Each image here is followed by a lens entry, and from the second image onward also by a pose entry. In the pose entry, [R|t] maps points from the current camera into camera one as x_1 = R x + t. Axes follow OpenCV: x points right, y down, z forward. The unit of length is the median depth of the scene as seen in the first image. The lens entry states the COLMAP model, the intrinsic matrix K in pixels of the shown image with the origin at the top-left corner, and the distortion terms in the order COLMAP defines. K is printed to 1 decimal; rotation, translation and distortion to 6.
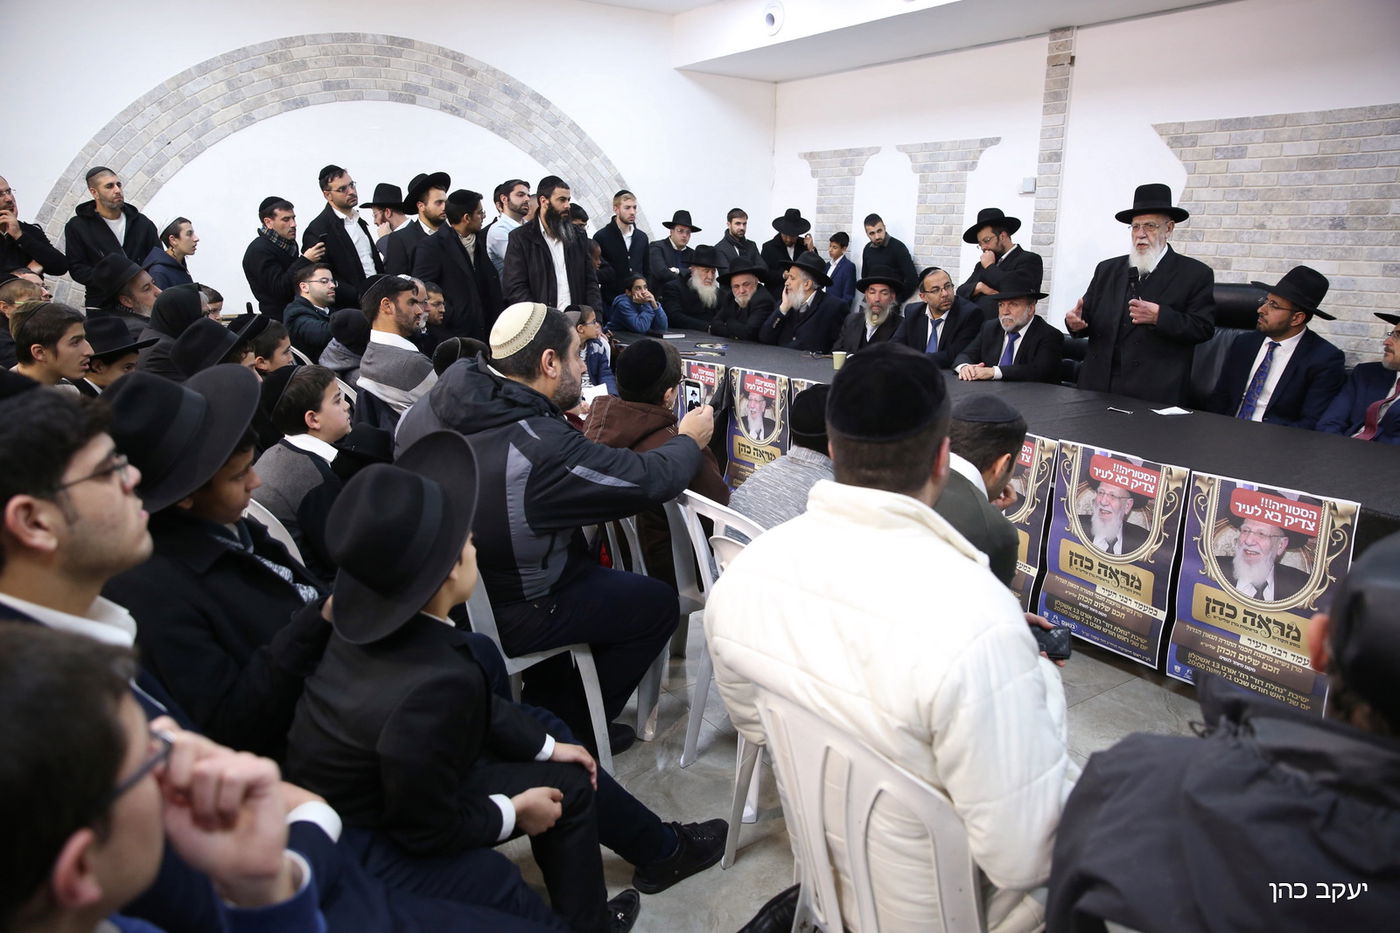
lens RADIAL K [[959.4, 0, 703.4], [0, 959.4, 453.7], [0, 0, 1]] dist [-0.071681, 0.048756]
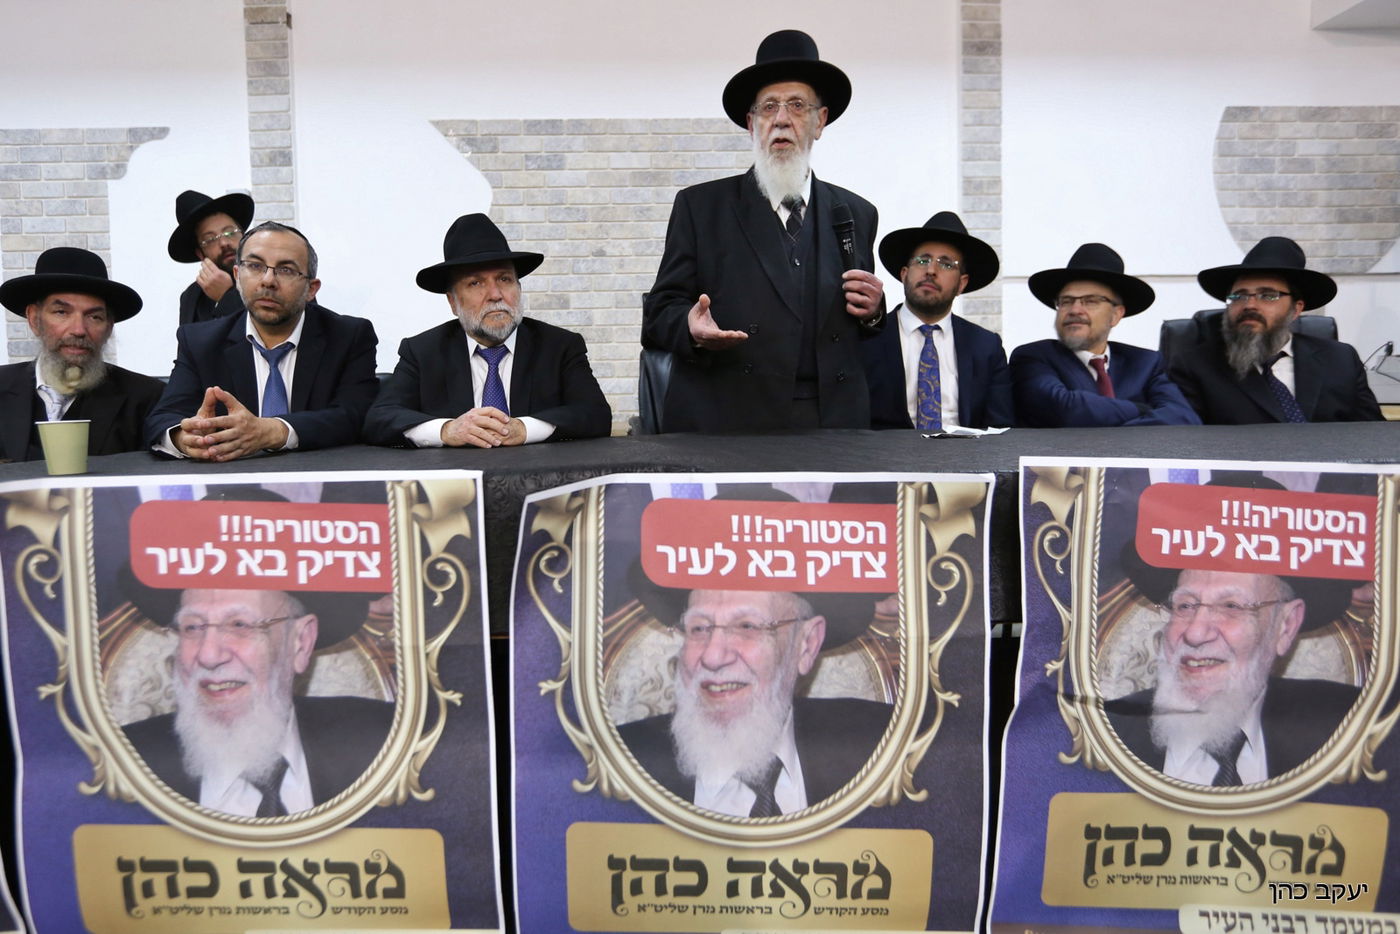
lens RADIAL K [[802.2, 0, 655.0], [0, 802.2, 459.4], [0, 0, 1]] dist [-0.047090, 0.021606]
pose [[0.517792, -0.095580, 0.850151, 0.016995], [0.222023, 0.974704, -0.025641, -0.038075], [-0.826195, 0.202030, 0.525915, 0.585212]]
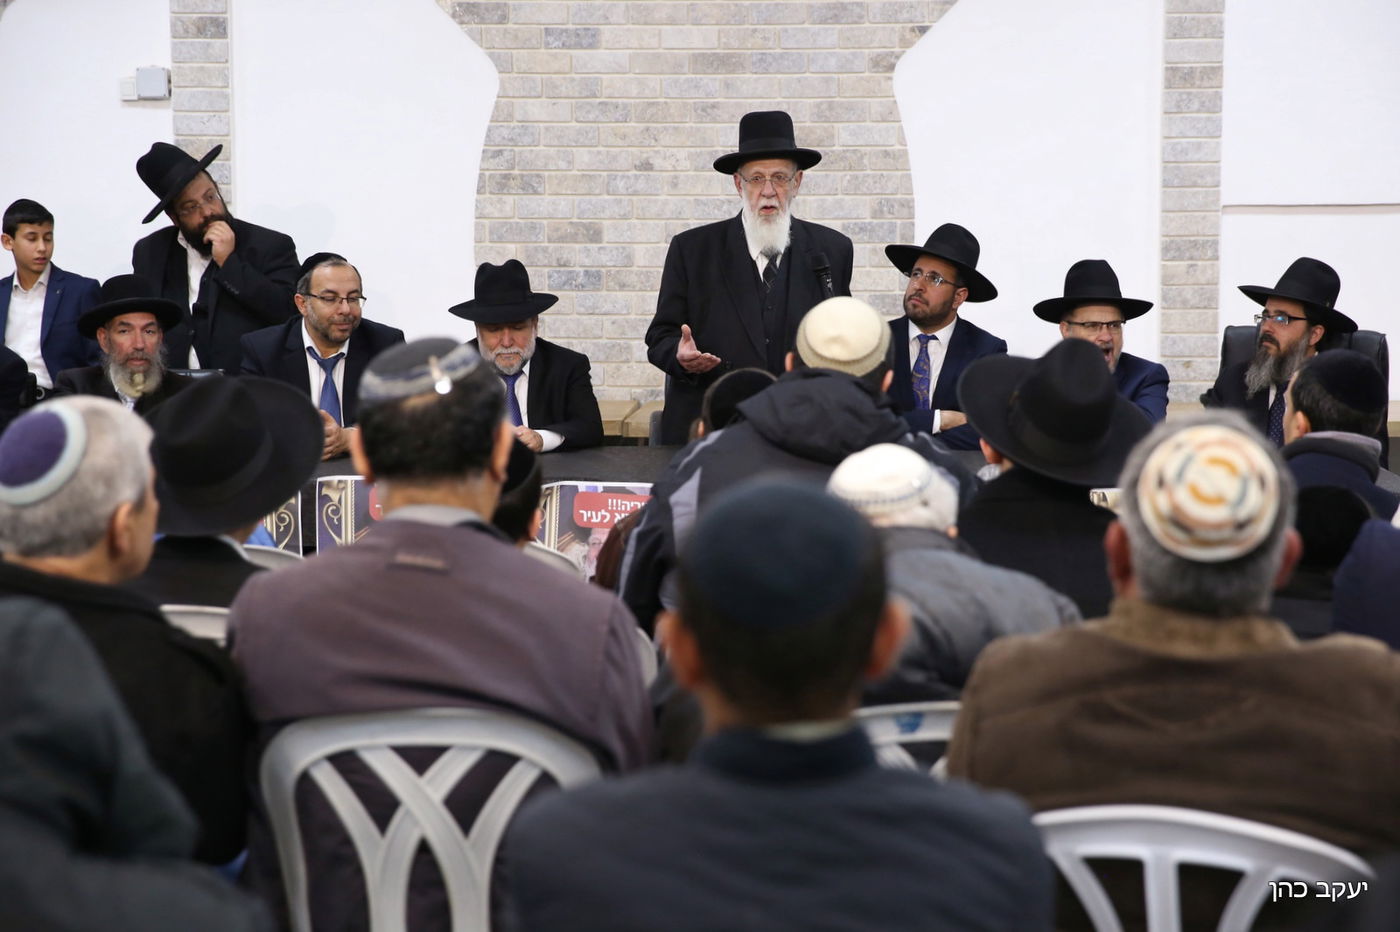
lens RADIAL K [[2787.0, 0, 731.8], [0, 2787.0, 468.4], [0, 0, 1]] dist [0.212136, 0.000000]
pose [[0.599262, -0.097276, 0.794621, -0.706268], [0.189651, 0.981585, -0.022860, -0.007944], [-0.777765, 0.164400, 0.606675, -0.056275]]
